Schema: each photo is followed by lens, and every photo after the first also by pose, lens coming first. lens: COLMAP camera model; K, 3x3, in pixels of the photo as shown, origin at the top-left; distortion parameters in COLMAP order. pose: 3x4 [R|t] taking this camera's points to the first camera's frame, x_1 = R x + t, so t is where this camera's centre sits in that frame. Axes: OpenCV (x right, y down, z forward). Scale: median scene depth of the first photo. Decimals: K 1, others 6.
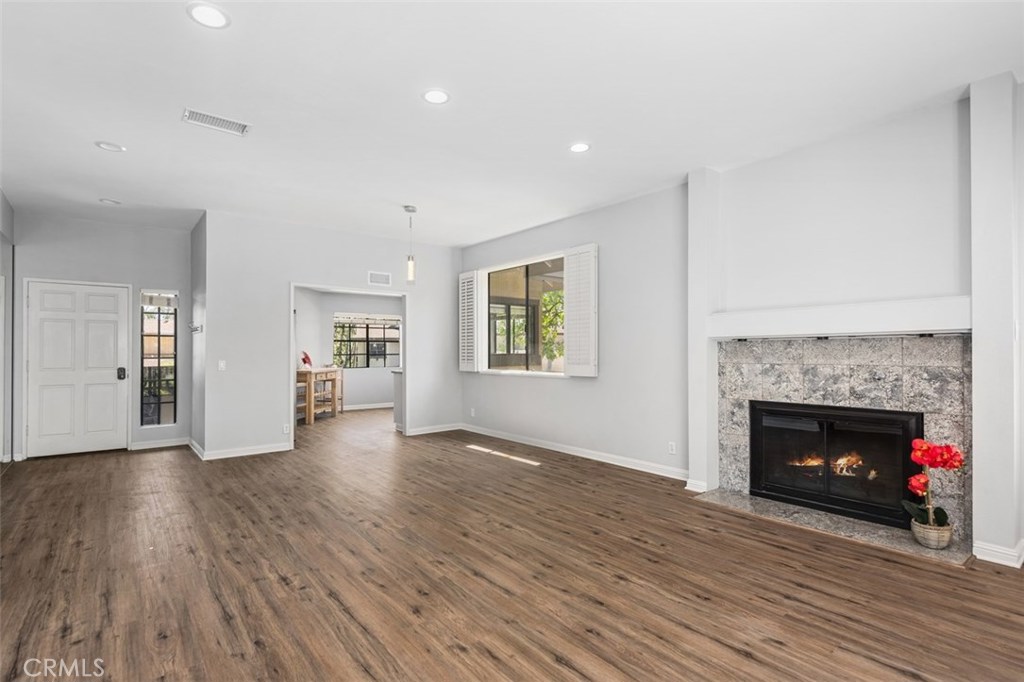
lens RADIAL K [[500.6, 0, 501.7], [0, 500.6, 345.4], [0, 0, 1]] dist [0.019590, -0.010780]
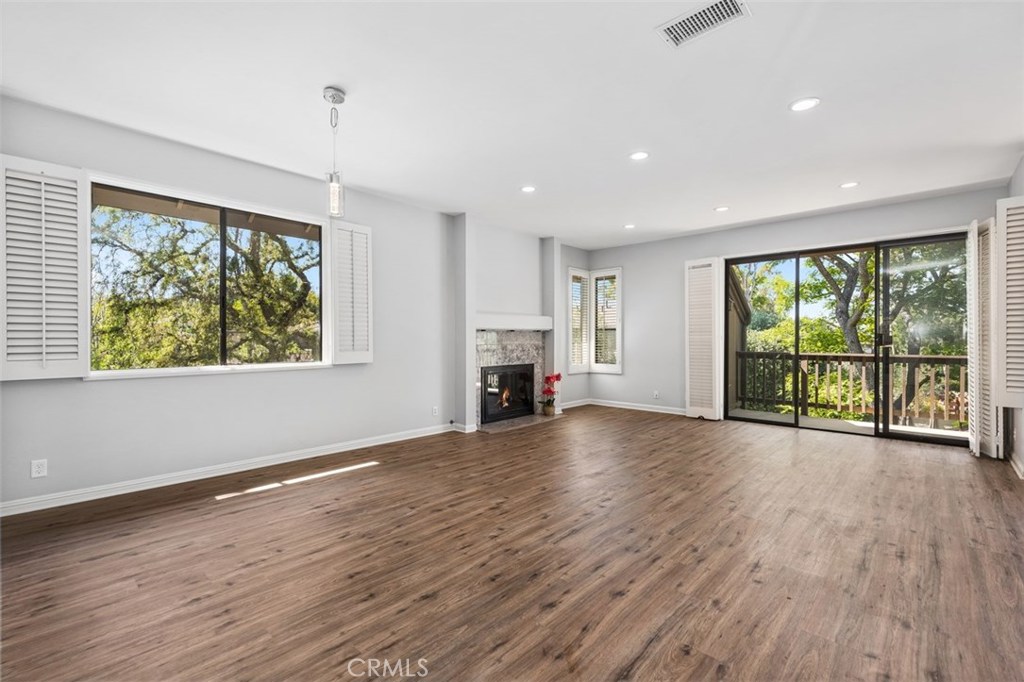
lens RADIAL K [[448.4, 0, 508.6], [0, 448.4, 342.5], [0, 0, 1]] dist [0.017054, -0.007945]
pose [[-0.159193, -0.005665, 0.987231, -1.107800], [-0.009266, 0.999948, 0.004244, 0.024082], [-0.987204, -0.008472, -0.159237, 1.309673]]
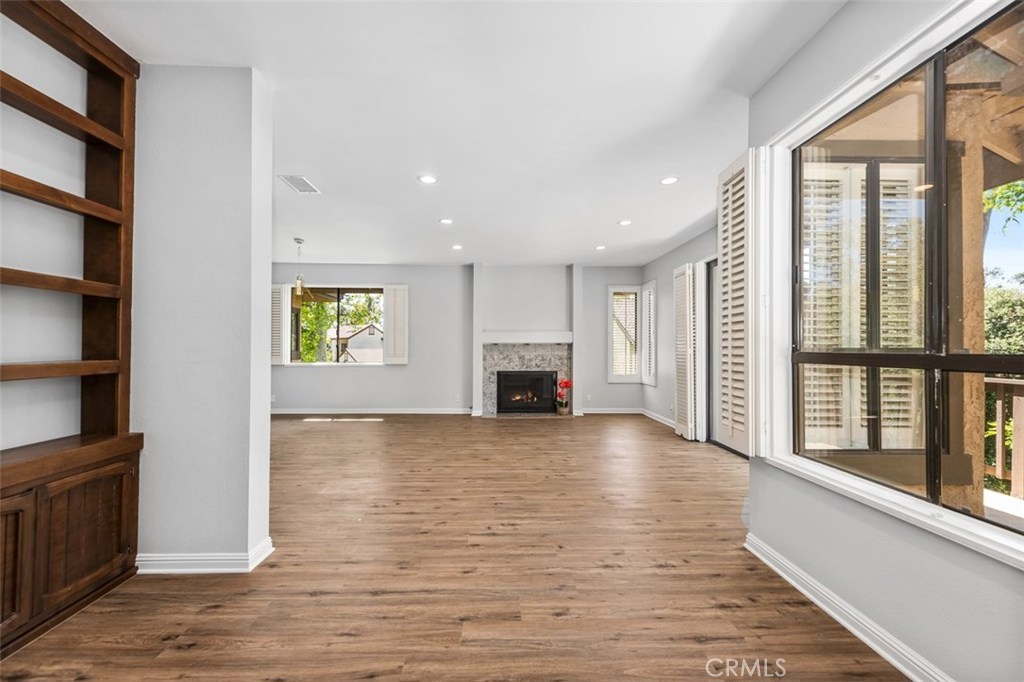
lens RADIAL K [[404.0, 0, 512.0], [0, 404.0, 341.0], [0, 0, 1]] dist [0.002231, 0.000085]
pose [[0.587020, 0.019854, 0.809329, -1.065231], [-0.013427, 0.999800, -0.014788, 0.000441], [-0.809461, -0.002187, 0.587169, -0.130029]]
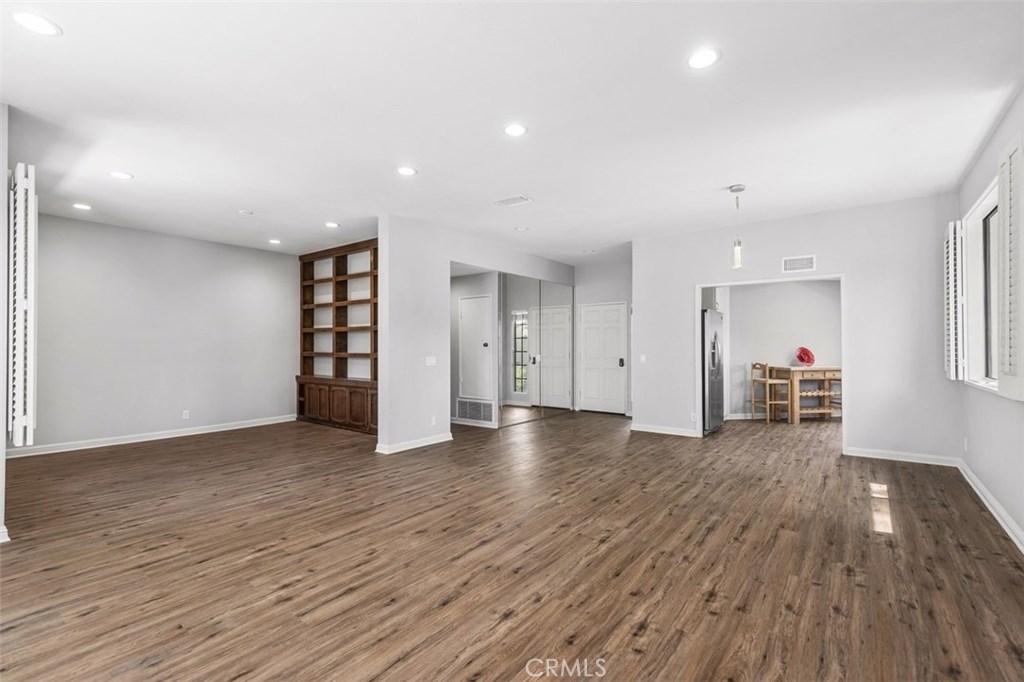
lens RADIAL K [[448.4, 0, 508.6], [0, 448.4, 342.5], [0, 0, 1]] dist [0.017054, -0.007945]
pose [[0.249056, -0.008930, -0.968448, 0.729255], [0.010705, 0.999922, -0.006467, 0.004843], [0.968430, -0.008757, 0.249133, 0.607009]]
